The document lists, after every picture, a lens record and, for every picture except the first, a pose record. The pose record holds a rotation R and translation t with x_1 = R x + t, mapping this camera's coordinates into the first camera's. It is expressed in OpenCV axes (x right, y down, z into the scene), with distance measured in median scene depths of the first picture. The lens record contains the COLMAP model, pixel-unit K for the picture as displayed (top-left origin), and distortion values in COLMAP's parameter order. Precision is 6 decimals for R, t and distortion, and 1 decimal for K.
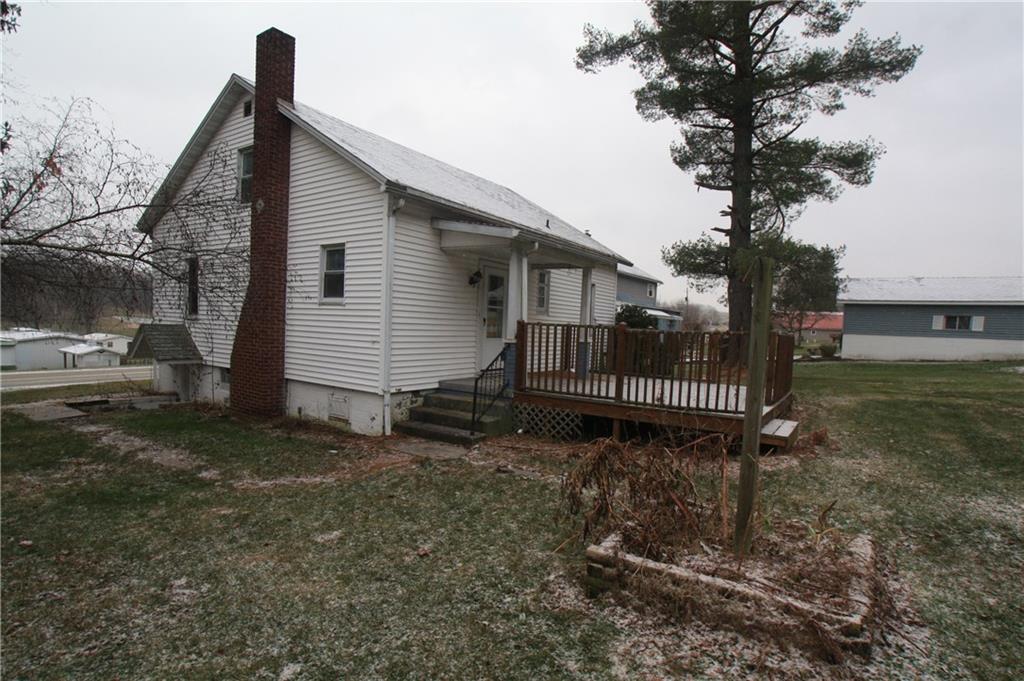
lens RADIAL K [[525.3, 0, 521.4], [0, 525.3, 365.4], [0, 0, 1]] dist [-0.068159, 0.025760]
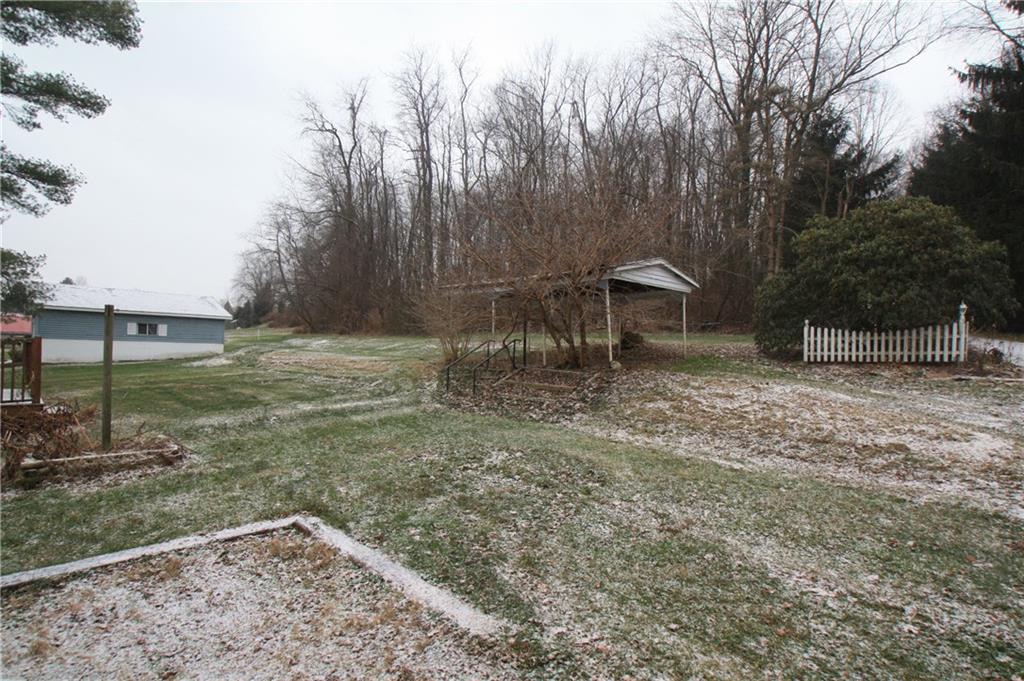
lens RADIAL K [[525.3, 0, 521.4], [0, 525.3, 365.4], [0, 0, 1]] dist [-0.068159, 0.025760]
pose [[0.207132, -0.051333, 0.976965, -0.217707], [0.059344, 0.997443, 0.039828, 0.010338], [-0.976512, 0.049727, 0.209648, -0.188130]]
